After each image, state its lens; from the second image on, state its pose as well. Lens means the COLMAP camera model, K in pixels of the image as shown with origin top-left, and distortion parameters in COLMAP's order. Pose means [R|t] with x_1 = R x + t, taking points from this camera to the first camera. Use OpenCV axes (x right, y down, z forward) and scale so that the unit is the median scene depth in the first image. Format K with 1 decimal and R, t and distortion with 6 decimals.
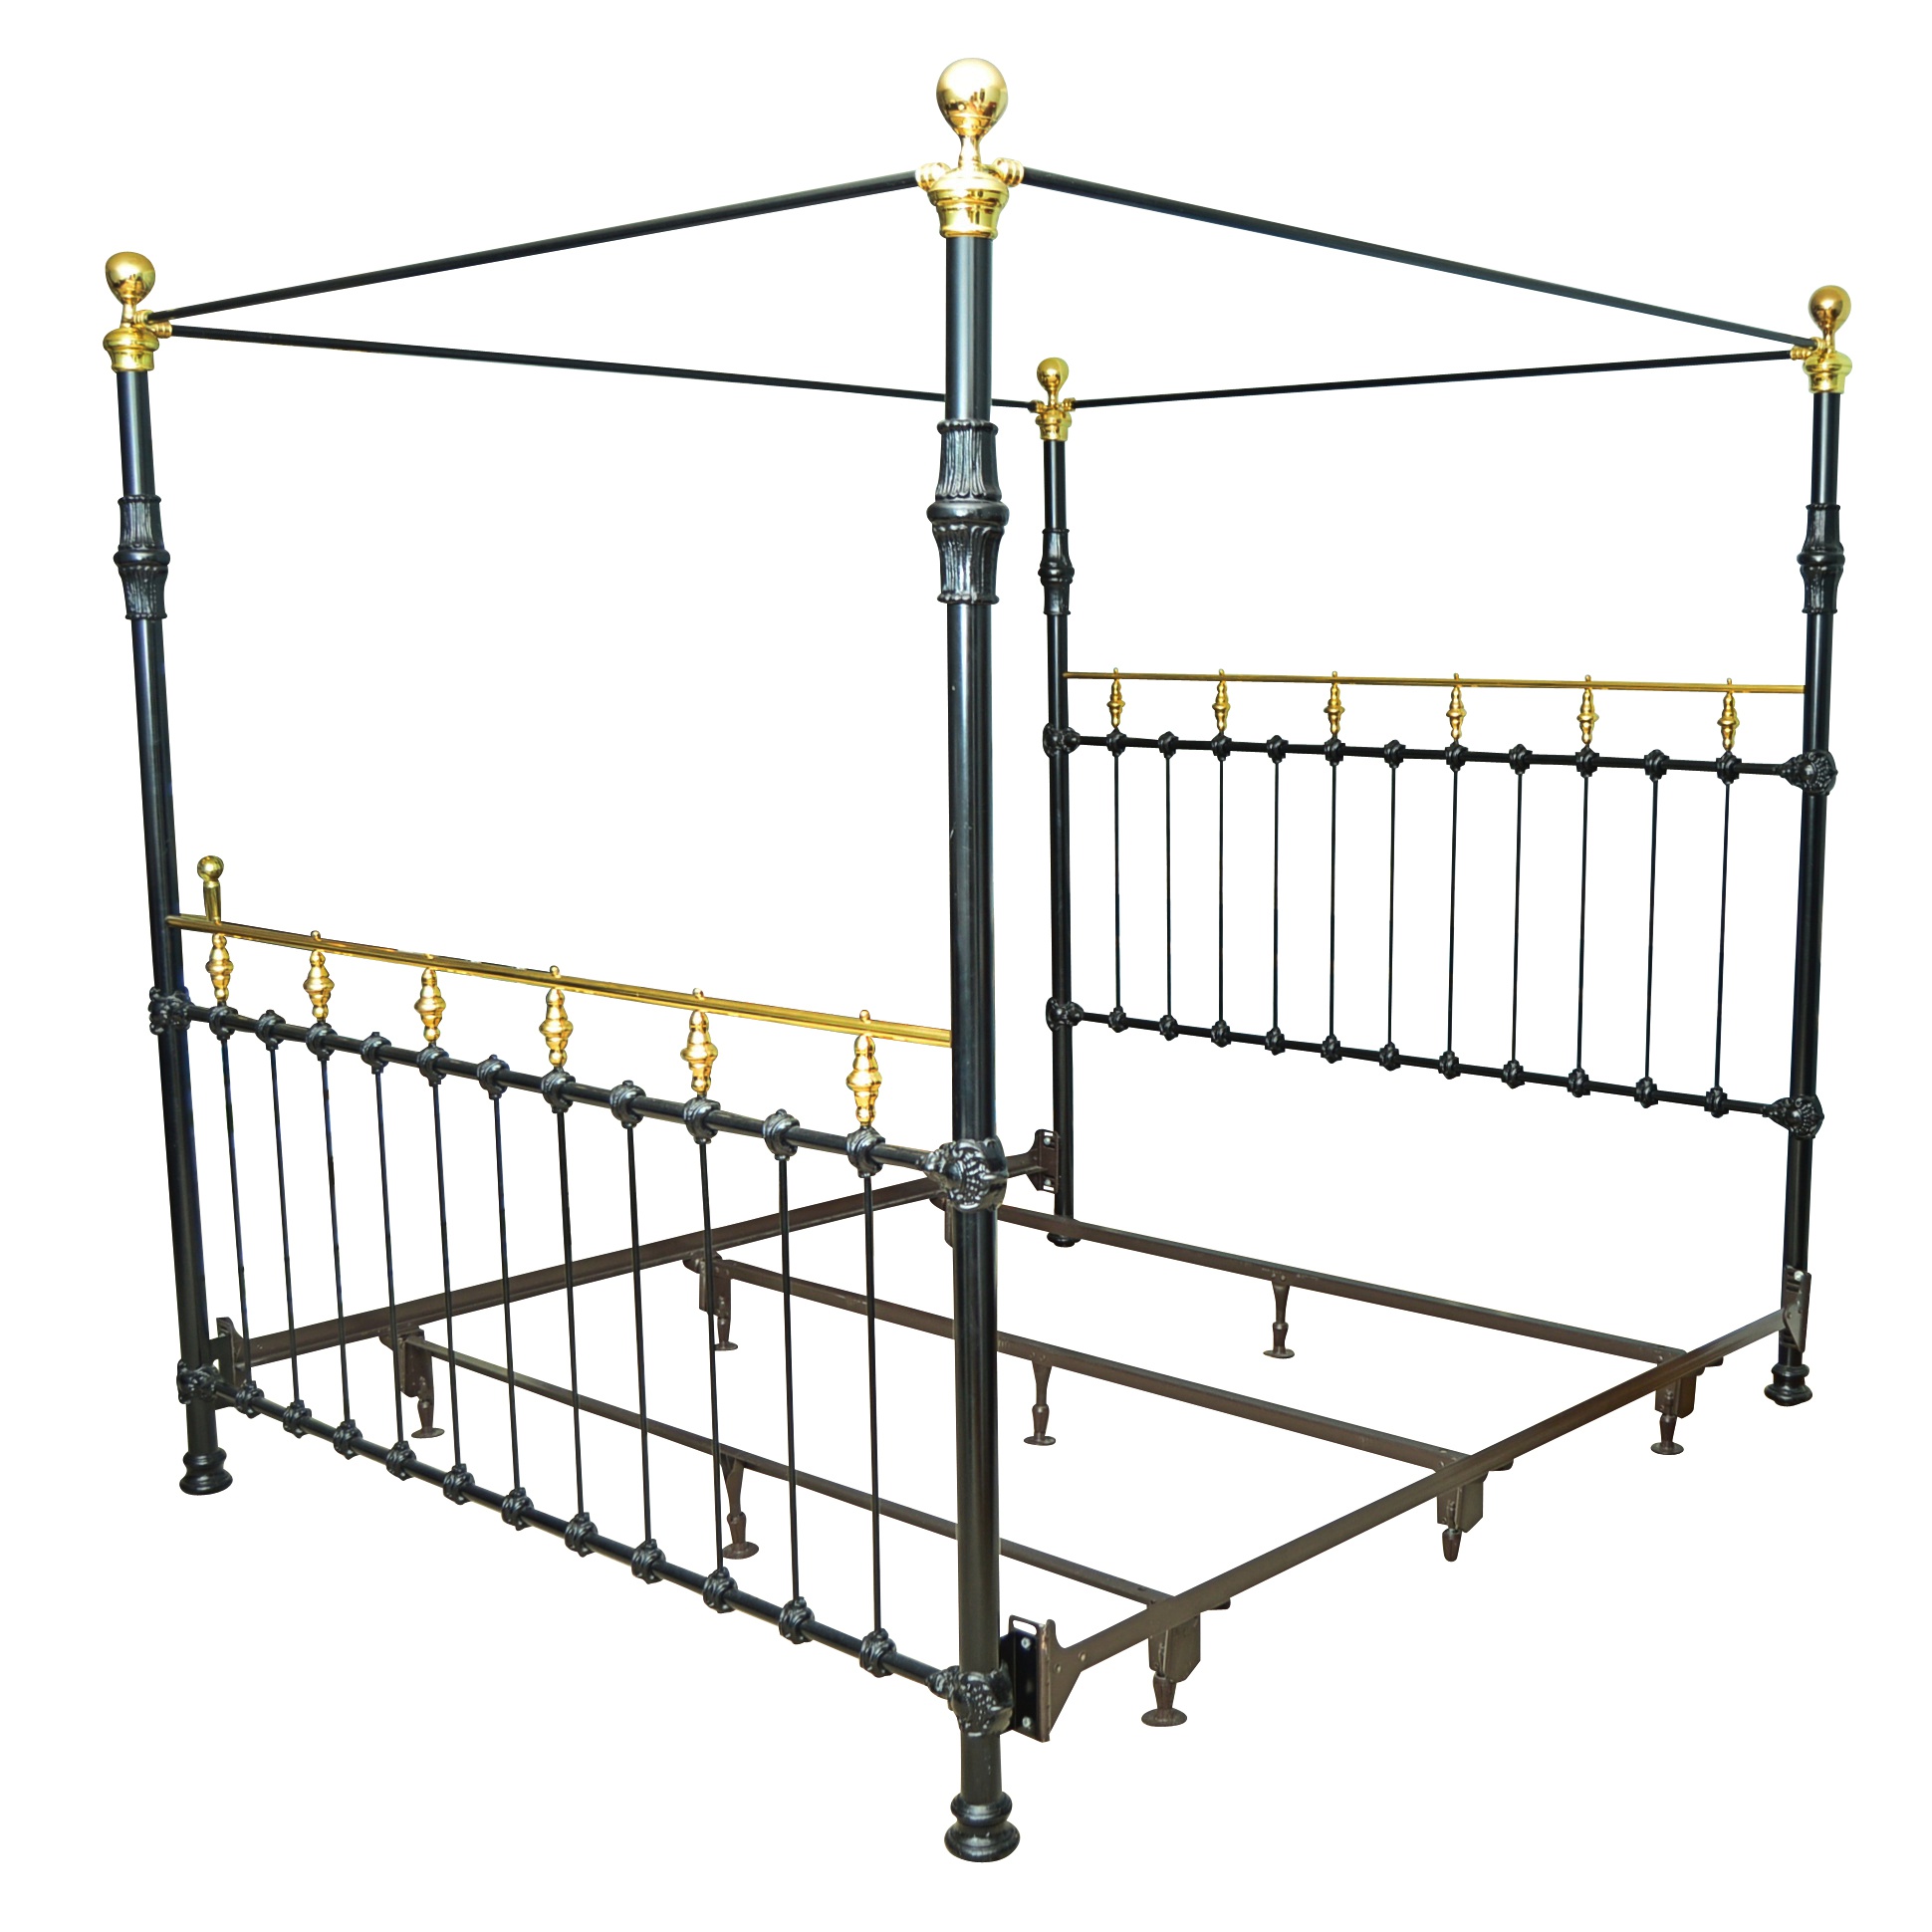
lens RADIAL K [[2371.7, 0, 966.0], [0, 2371.7, 966.0], [0, 0, 1]] dist [-0.099650, -0.008121]
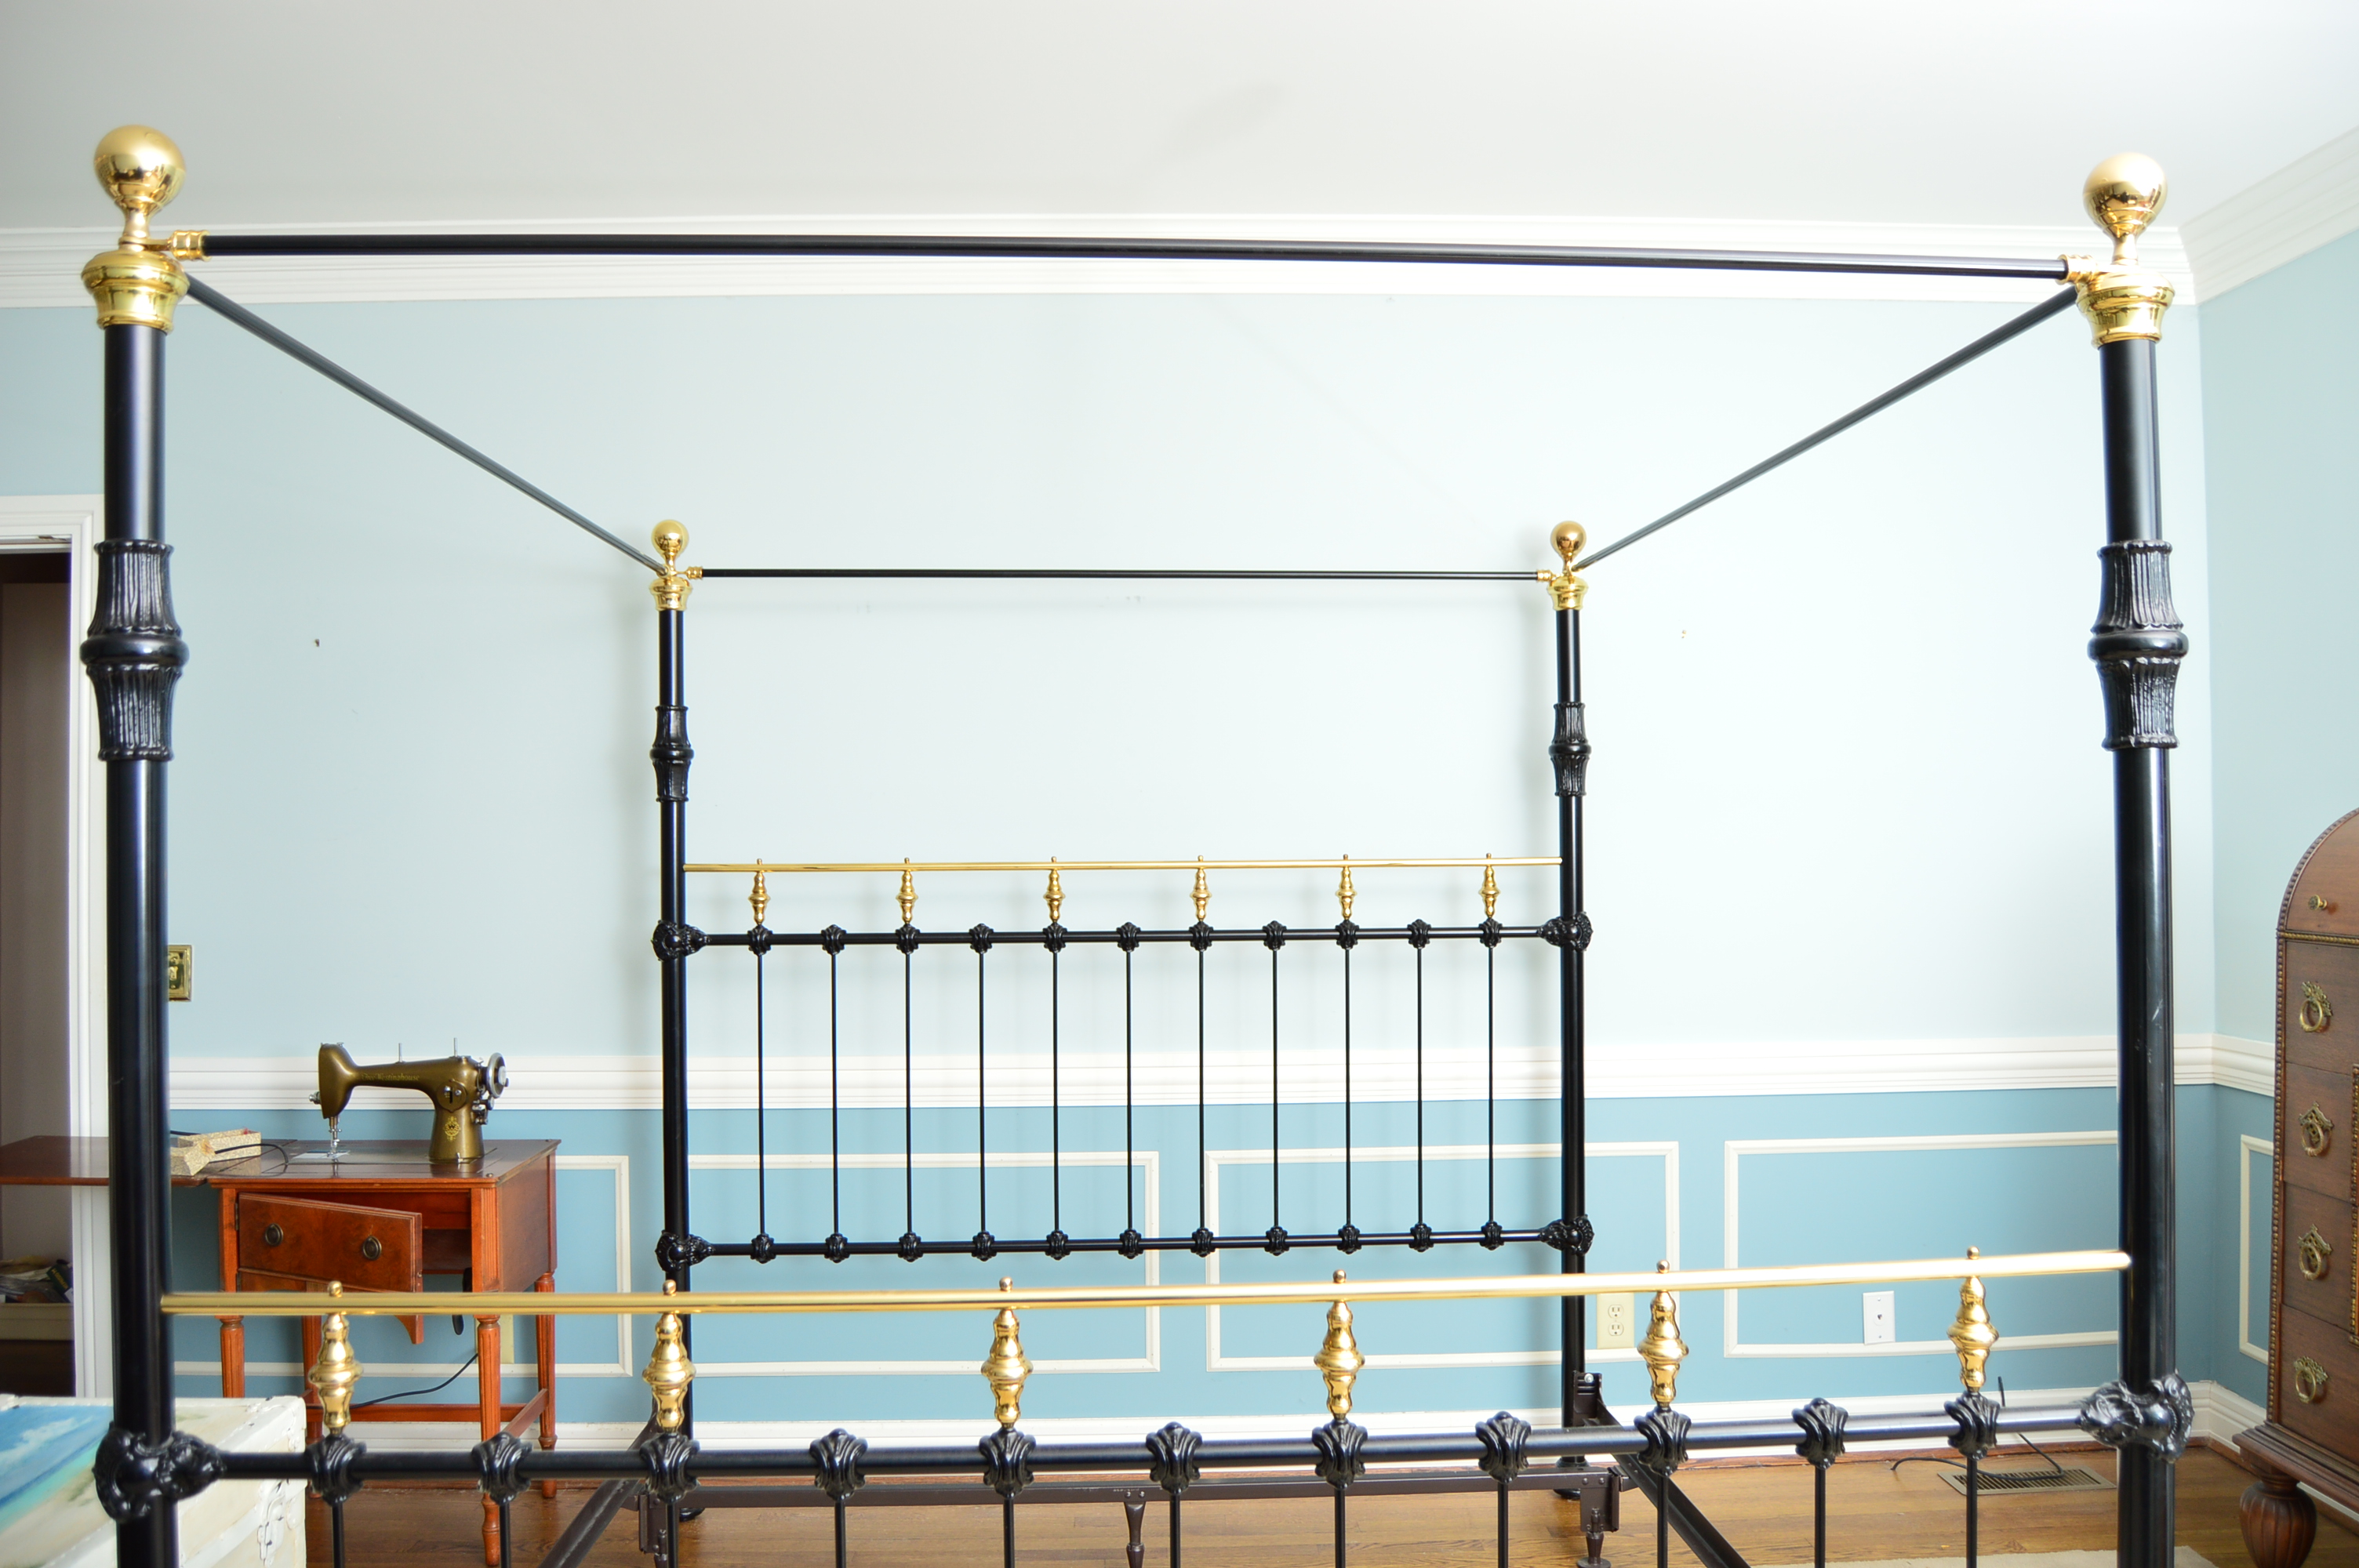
lens RADIAL K [[1929.0, 0, 1181.1], [0, 1929.0, 737.1], [0, 0, 1]] dist [-0.099637, -0.004099]
pose [[0.695327, 0.034354, 0.717872, -0.433479], [0.106660, 0.982863, -0.150346, -0.052480], [-0.710735, 0.181108, 0.679747, 0.451861]]
